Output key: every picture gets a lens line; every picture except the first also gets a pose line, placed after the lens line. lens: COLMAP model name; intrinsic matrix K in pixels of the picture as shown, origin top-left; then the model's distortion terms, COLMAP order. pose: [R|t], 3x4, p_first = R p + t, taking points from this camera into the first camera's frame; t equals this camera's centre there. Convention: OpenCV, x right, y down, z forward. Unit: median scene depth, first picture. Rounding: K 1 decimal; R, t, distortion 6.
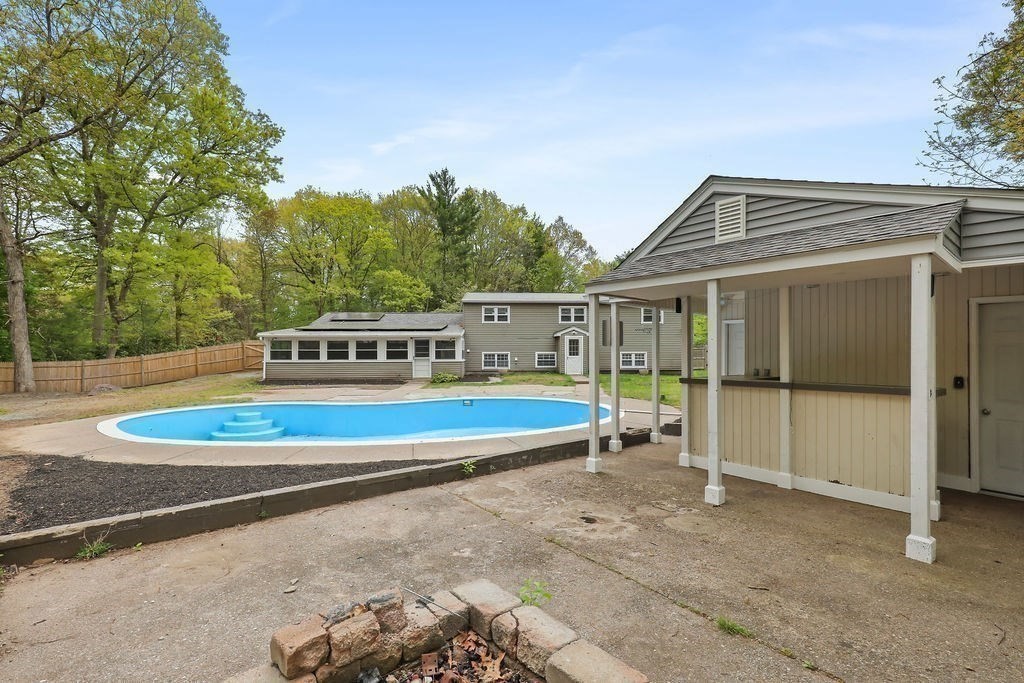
lens RADIAL K [[463.2, 0, 513.8], [0, 463.2, 355.4], [0, 0, 1]] dist [-0.000854, 0.000684]
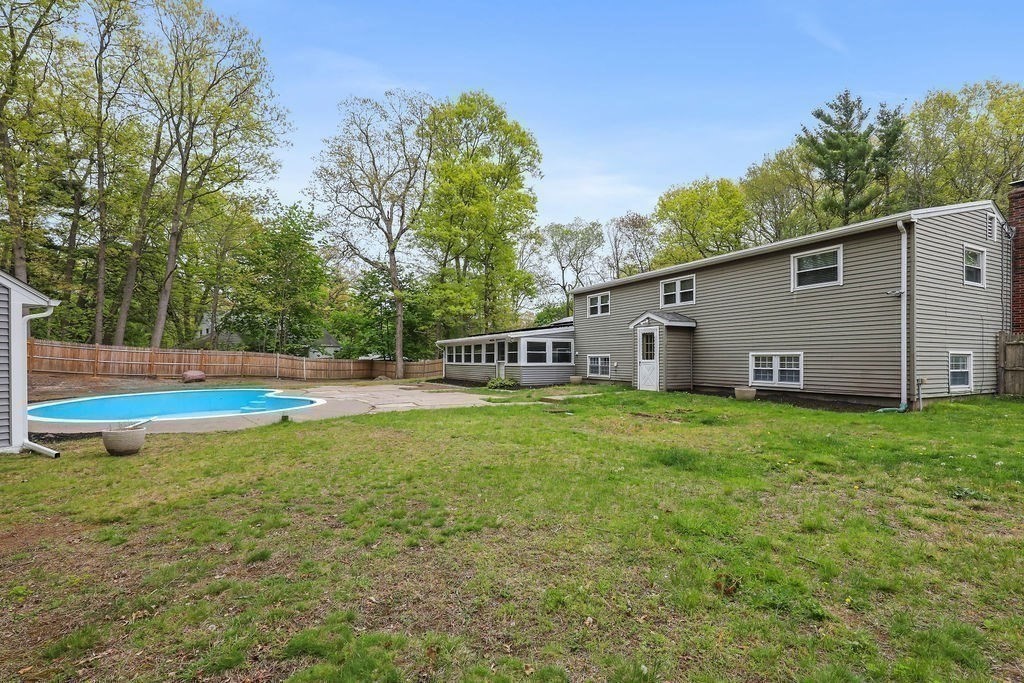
lens RADIAL K [[463.2, 0, 513.8], [0, 463.2, 355.4], [0, 0, 1]] dist [-0.000854, 0.000684]
pose [[0.430545, -0.005077, -0.902555, 2.481630], [-0.000115, 0.999984, -0.005680, -0.006763], [0.902569, 0.002550, 0.430537, 2.353444]]
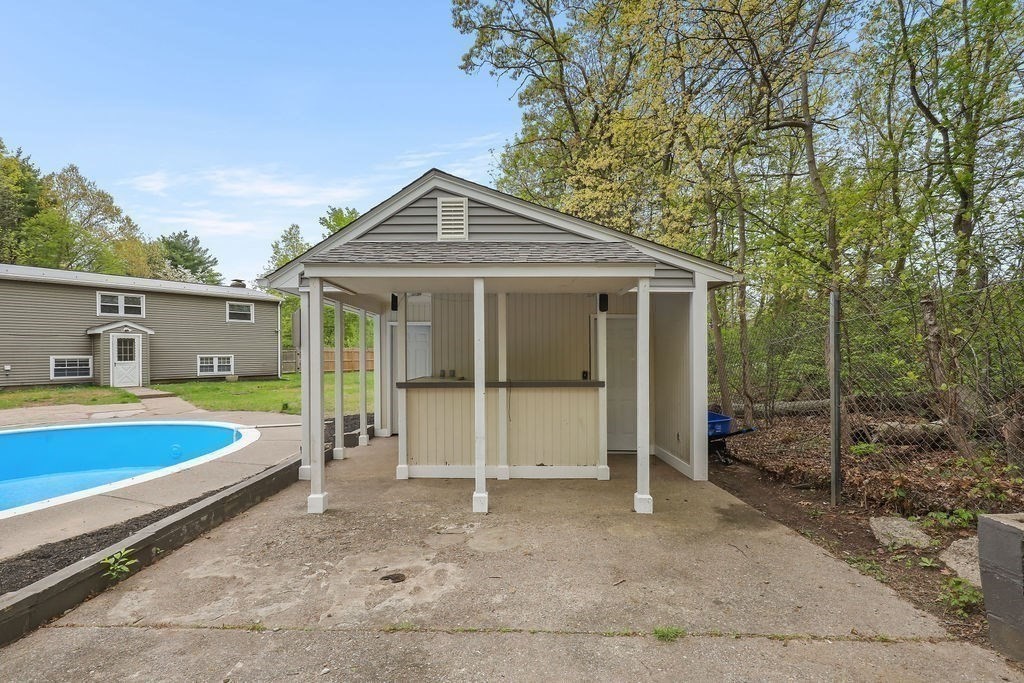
lens RADIAL K [[463.2, 0, 513.8], [0, 463.2, 355.4], [0, 0, 1]] dist [-0.000854, 0.000684]
pose [[0.634968, -0.006049, 0.772515, -0.191670], [0.011125, 0.999937, -0.001314, -0.000268], [-0.772458, 0.009428, 0.634995, 0.246766]]
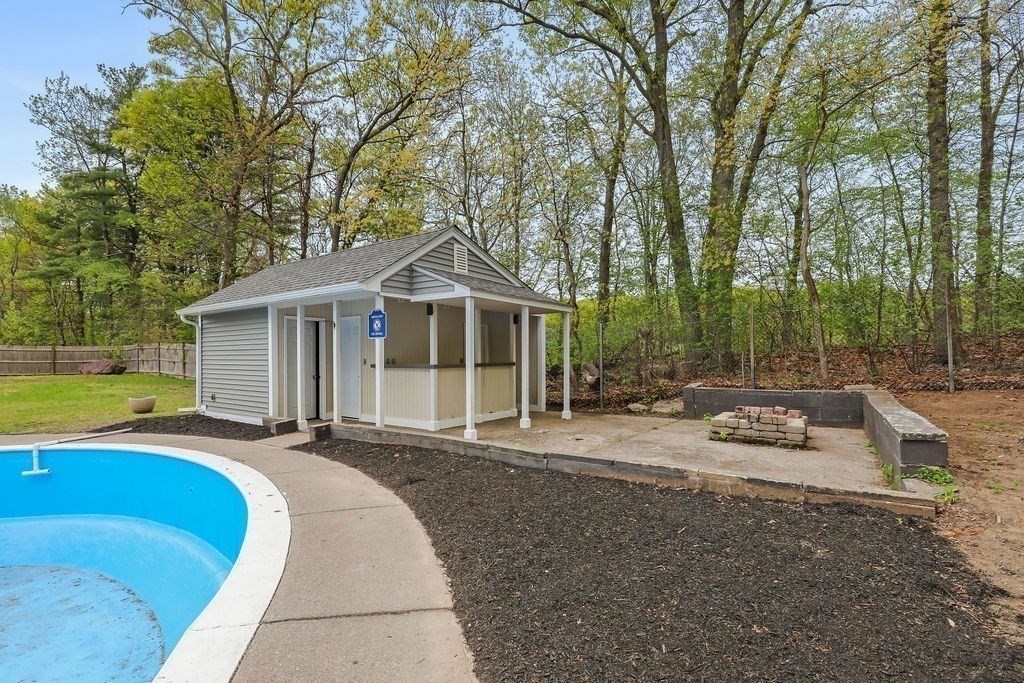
lens RADIAL K [[463.2, 0, 513.8], [0, 463.2, 355.4], [0, 0, 1]] dist [-0.000854, 0.000684]
pose [[-0.254207, -0.017925, 0.966984, -0.949698], [0.005593, 0.999784, 0.020003, -0.005621], [-0.967134, 0.010493, -0.254052, 1.095494]]
